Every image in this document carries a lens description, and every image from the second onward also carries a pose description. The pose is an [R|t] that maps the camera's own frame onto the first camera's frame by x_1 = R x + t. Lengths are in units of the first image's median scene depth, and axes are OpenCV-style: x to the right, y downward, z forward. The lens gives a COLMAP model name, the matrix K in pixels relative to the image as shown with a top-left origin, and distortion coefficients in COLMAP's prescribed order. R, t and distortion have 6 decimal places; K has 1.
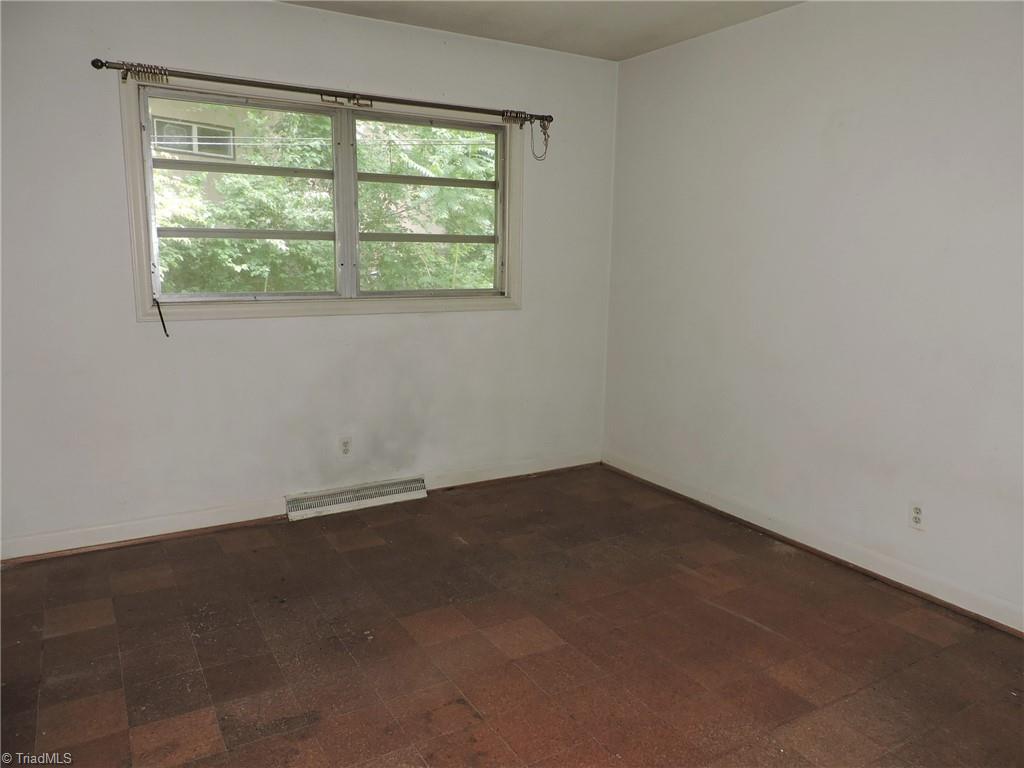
lens RADIAL K [[727.0, 0, 507.4], [0, 727.0, 381.4], [0, 0, 1]] dist [-0.021163, 0.008268]
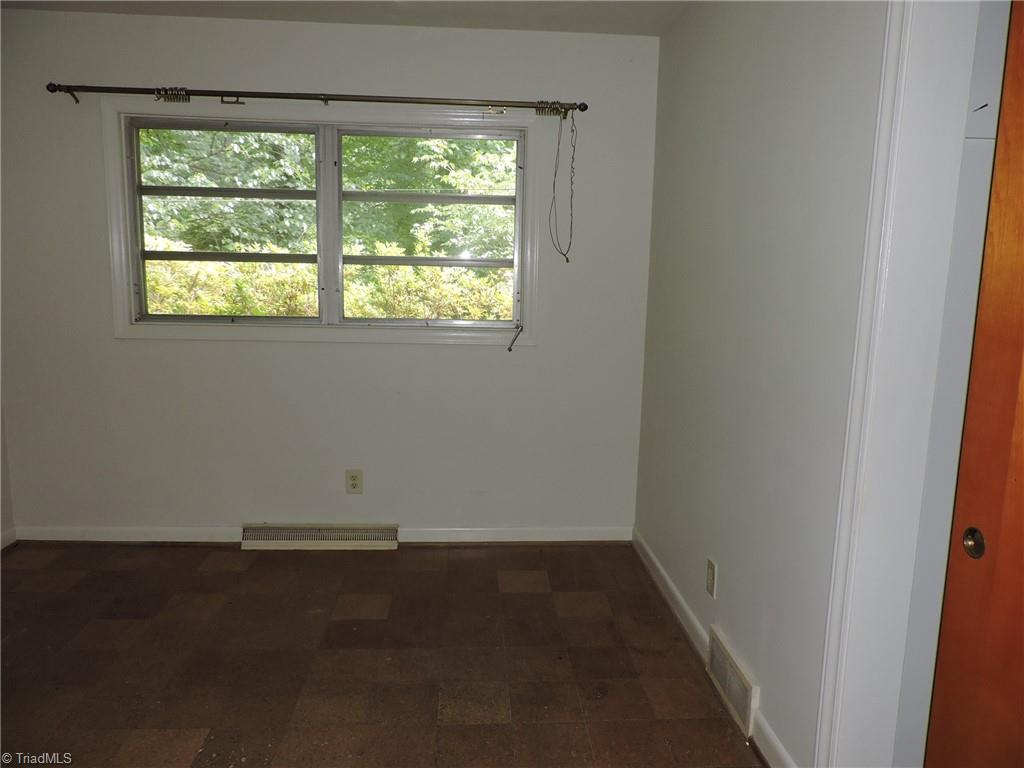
lens RADIAL K [[727.0, 0, 511.8], [0, 727.0, 388.3], [0, 0, 1]] dist [-0.021163, 0.008268]
pose [[0.884171, 0.078785, -0.460472, 0.492793], [-0.092353, 0.995702, -0.006969, -0.050073], [0.457944, 0.048688, 0.887647, 0.349590]]
